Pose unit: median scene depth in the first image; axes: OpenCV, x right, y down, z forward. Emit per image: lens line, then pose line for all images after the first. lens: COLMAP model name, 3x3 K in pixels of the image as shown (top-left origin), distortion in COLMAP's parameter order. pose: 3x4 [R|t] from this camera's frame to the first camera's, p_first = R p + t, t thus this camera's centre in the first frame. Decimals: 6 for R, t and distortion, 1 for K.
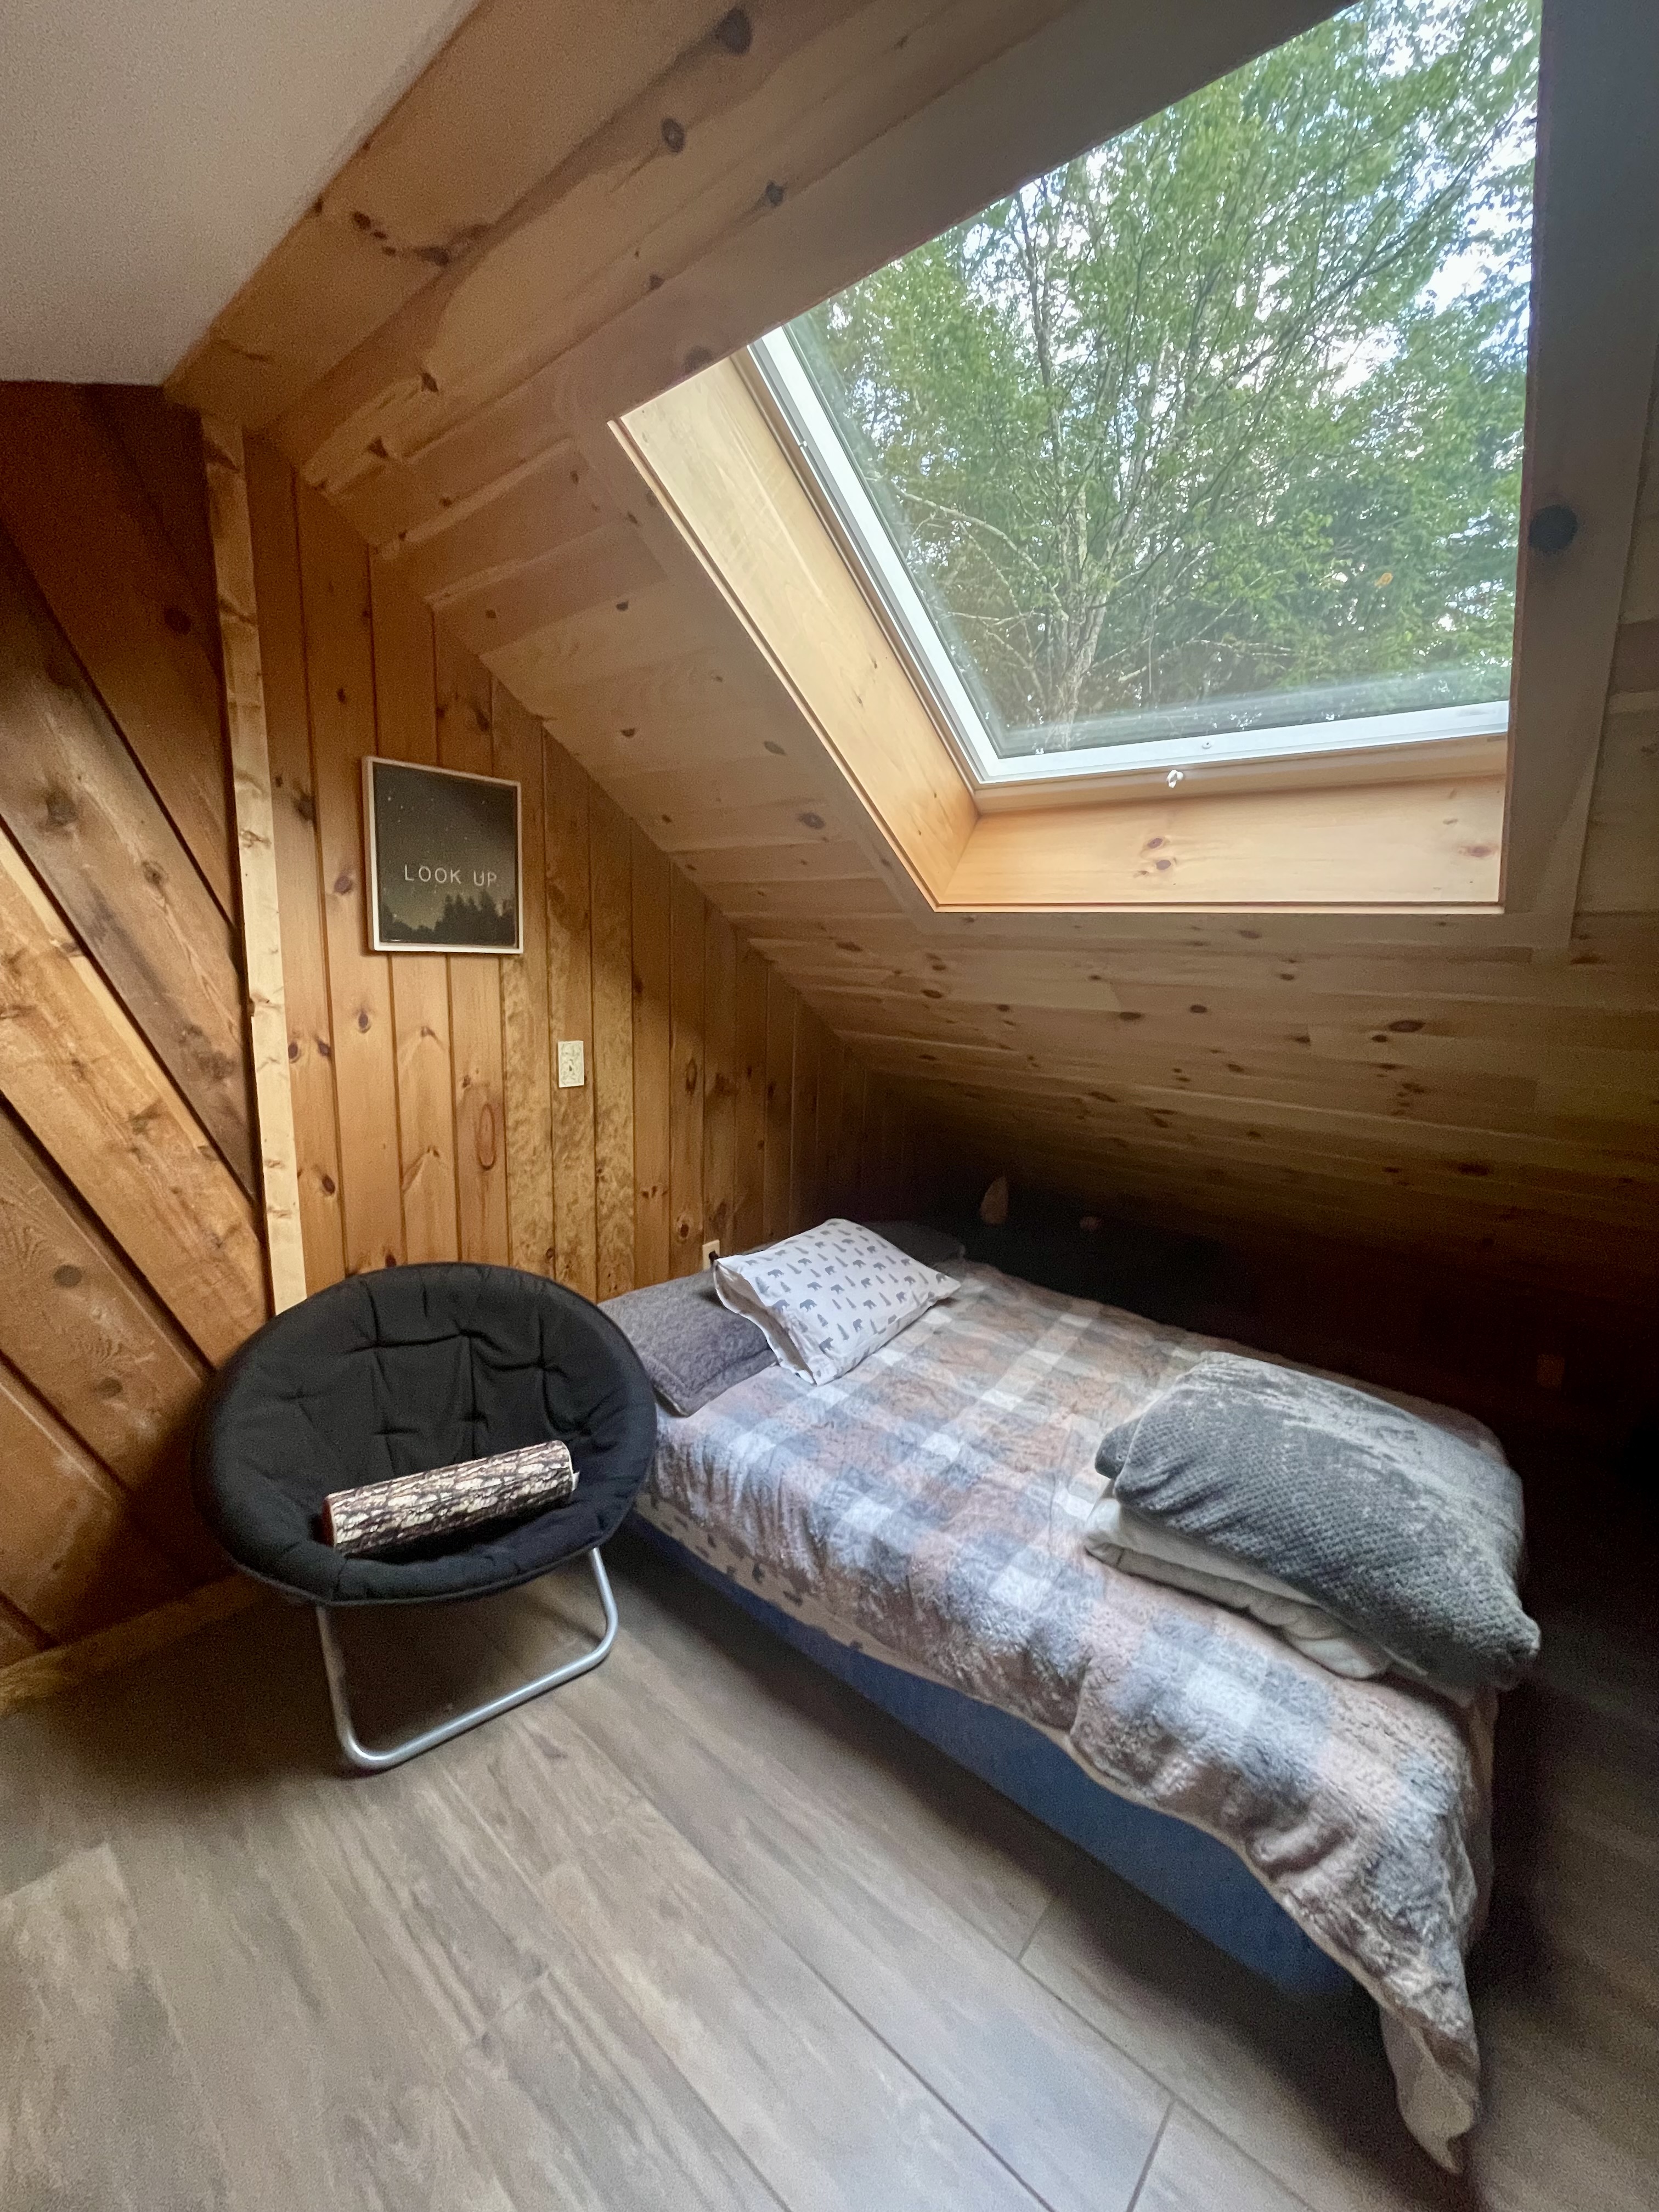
lens RADIAL K [[904.9, 0, 821.5], [0, 904.9, 1101.4], [0, 0, 1]] dist [0.014688, -0.001039]
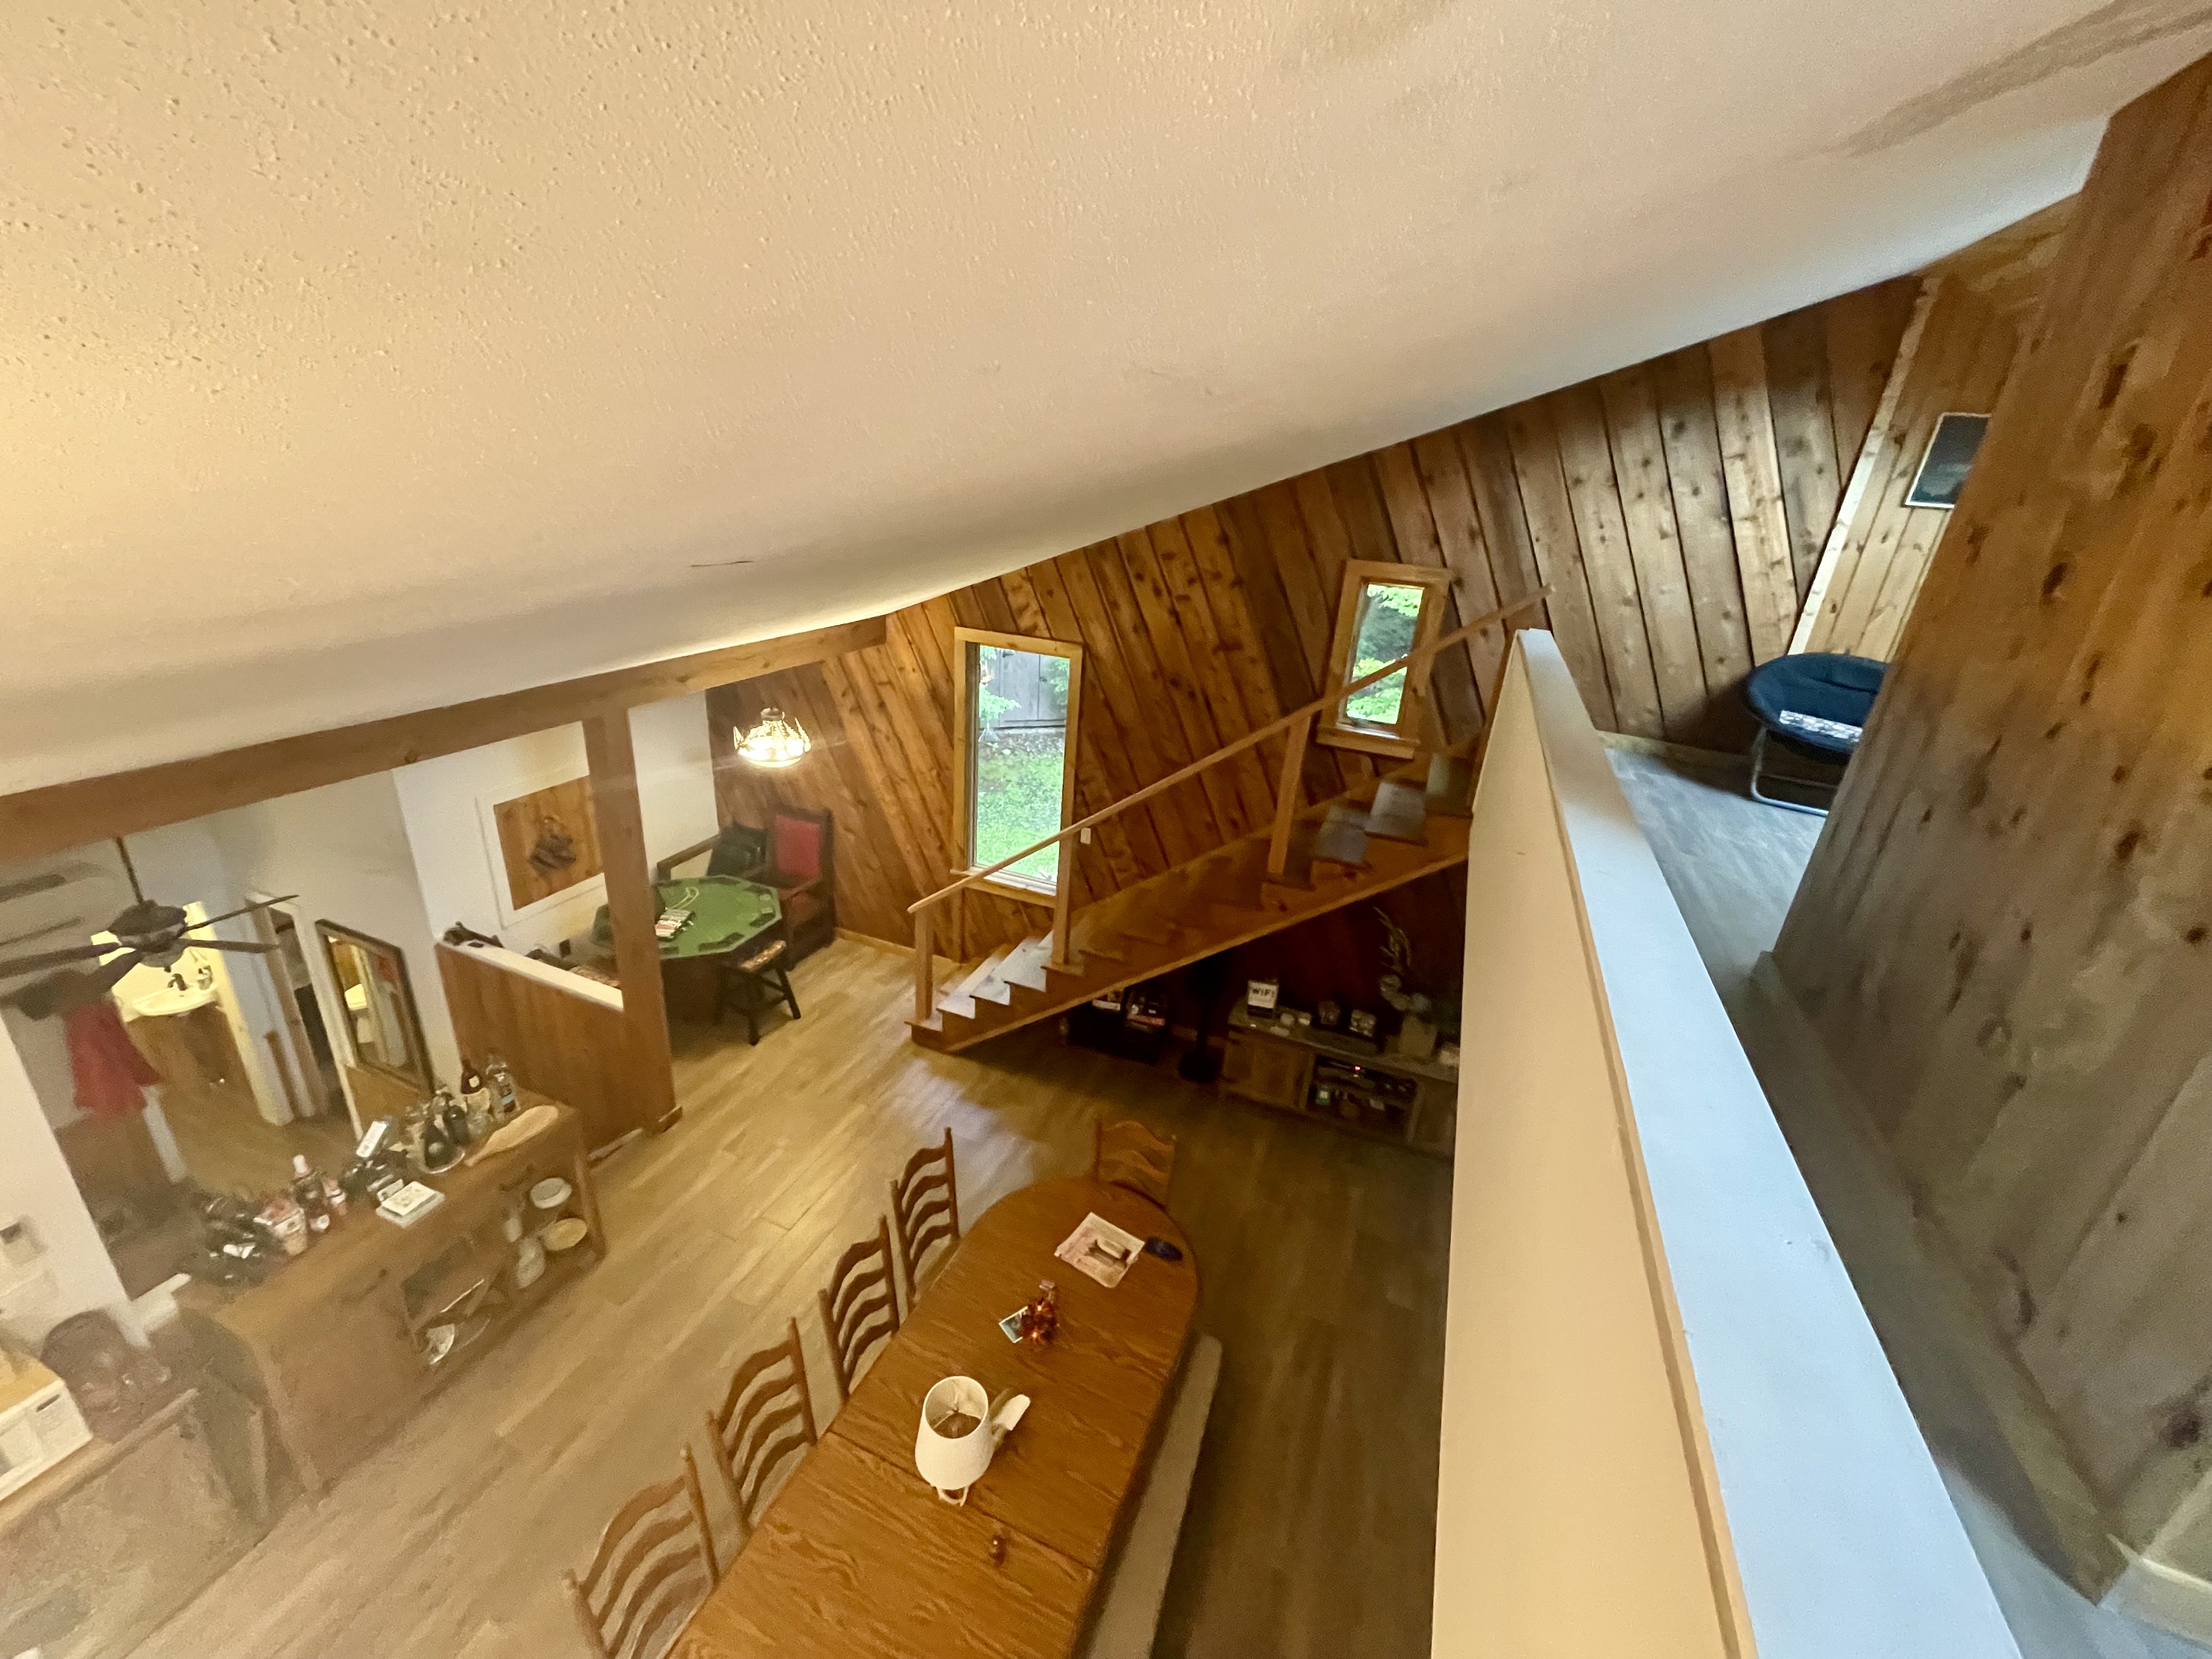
lens RADIAL K [[904.9, 0, 1104.1], [0, 904.9, 824.1], [0, 0, 1]] dist [0.014688, -0.001039]
pose [[0.342778, 0.351050, -0.871359, 1.140796], [-0.218312, 0.931927, 0.289572, 0.366608], [0.913698, 0.090969, 0.396082, -1.722654]]
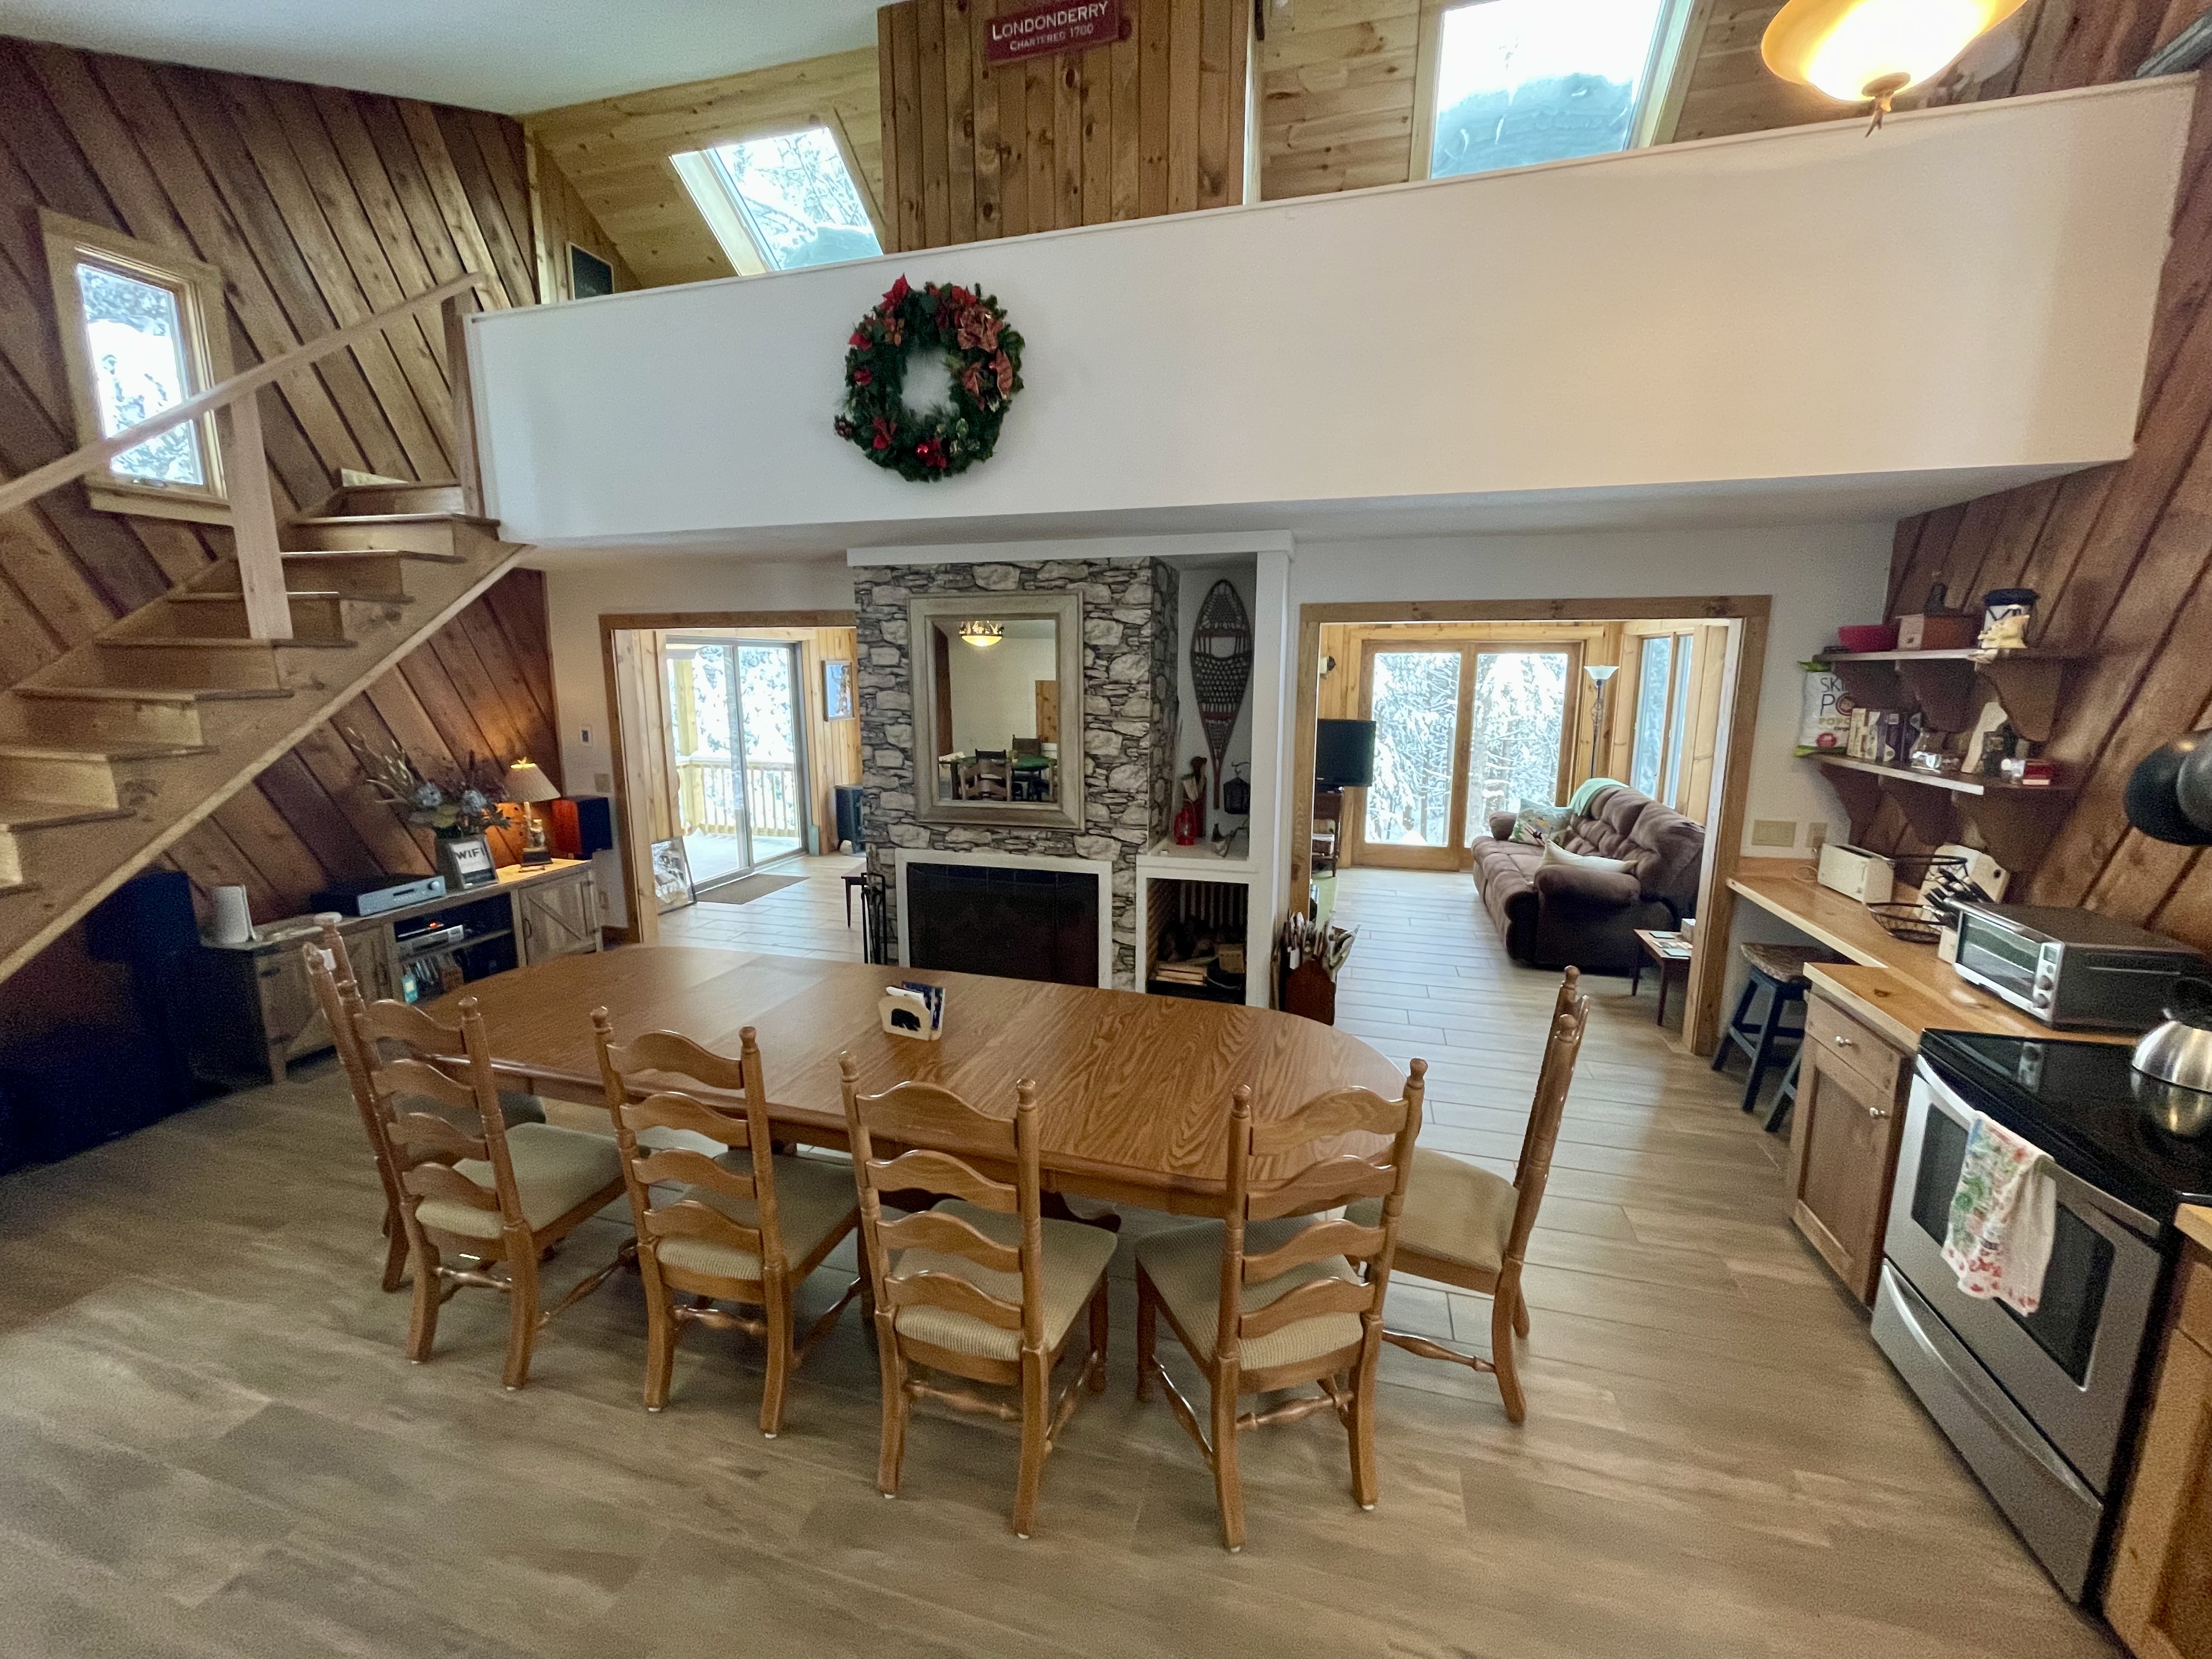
lens RADIAL K [[904.9, 0, 1108.0], [0, 904.9, 830.8], [0, 0, 1]] dist [0.014688, -0.001039]
pose [[0.904828, -0.096967, 0.414588, -0.331840], [0.091312, 0.995259, 0.033492, 1.716958], [-0.415870, 0.007552, 0.909393, -2.633742]]
